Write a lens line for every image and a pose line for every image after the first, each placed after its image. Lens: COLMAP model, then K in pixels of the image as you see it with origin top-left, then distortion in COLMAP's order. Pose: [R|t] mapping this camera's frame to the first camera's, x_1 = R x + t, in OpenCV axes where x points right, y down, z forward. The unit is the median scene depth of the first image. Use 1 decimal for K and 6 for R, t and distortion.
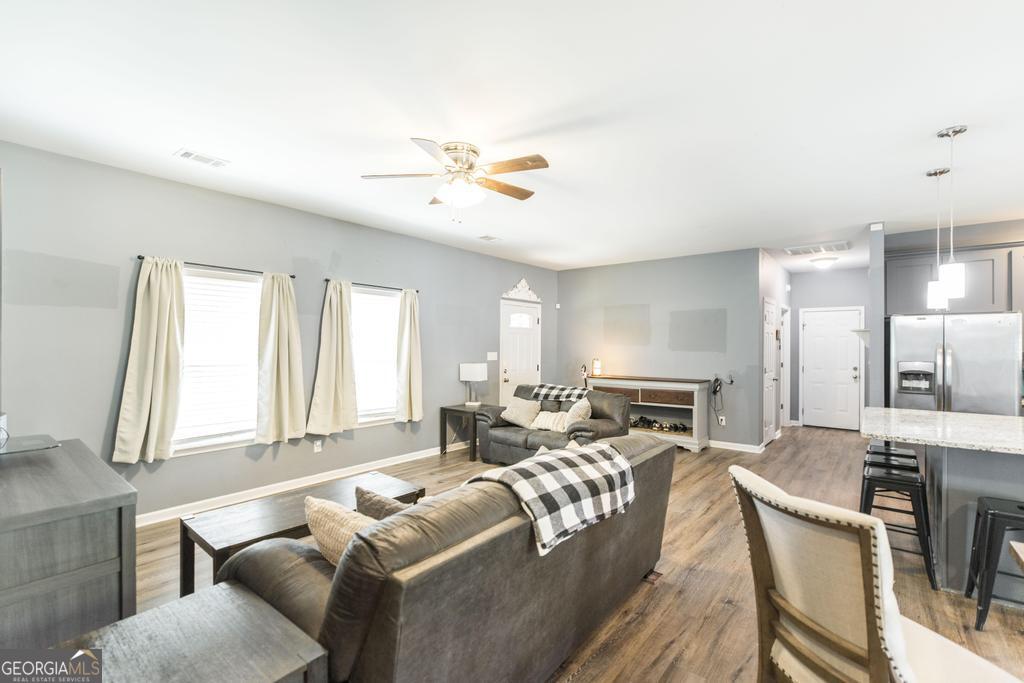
lens RADIAL K [[459.8, 0, 512.0], [0, 459.8, 341.5], [0, 0, 1]] dist [-0.002717, -0.000308]
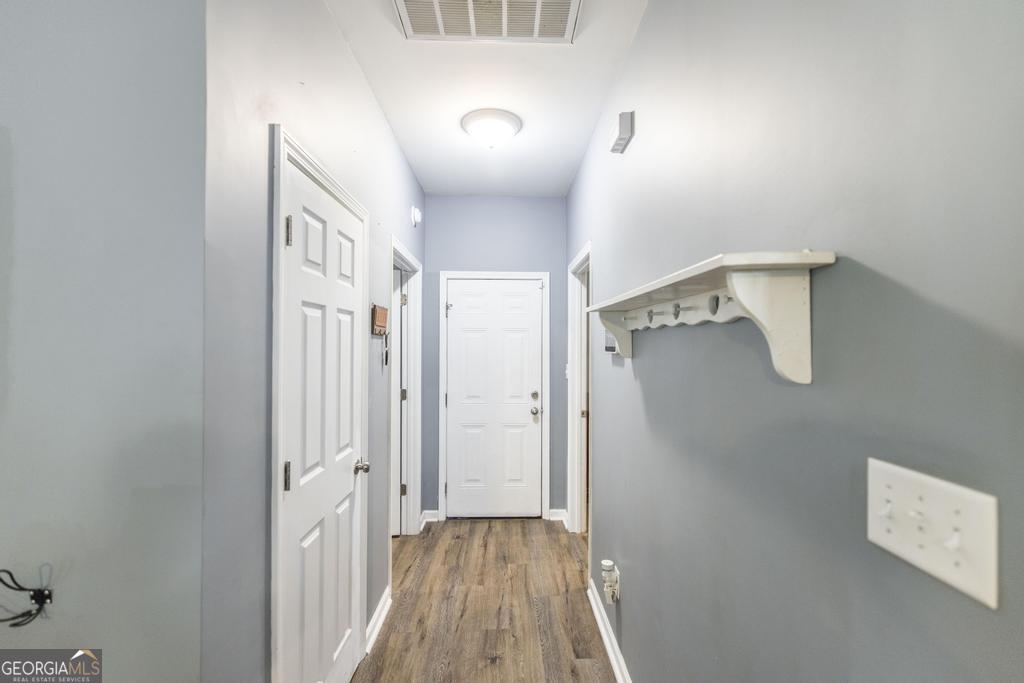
lens RADIAL K [[459.8, 0, 512.0], [0, 459.8, 341.5], [0, 0, 1]] dist [-0.002717, -0.000308]
pose [[0.770648, 0.007098, 0.637222, 0.393547], [-0.002587, 0.999965, -0.008010, 0.004088], [-0.637256, 0.004524, 0.770639, 0.607562]]
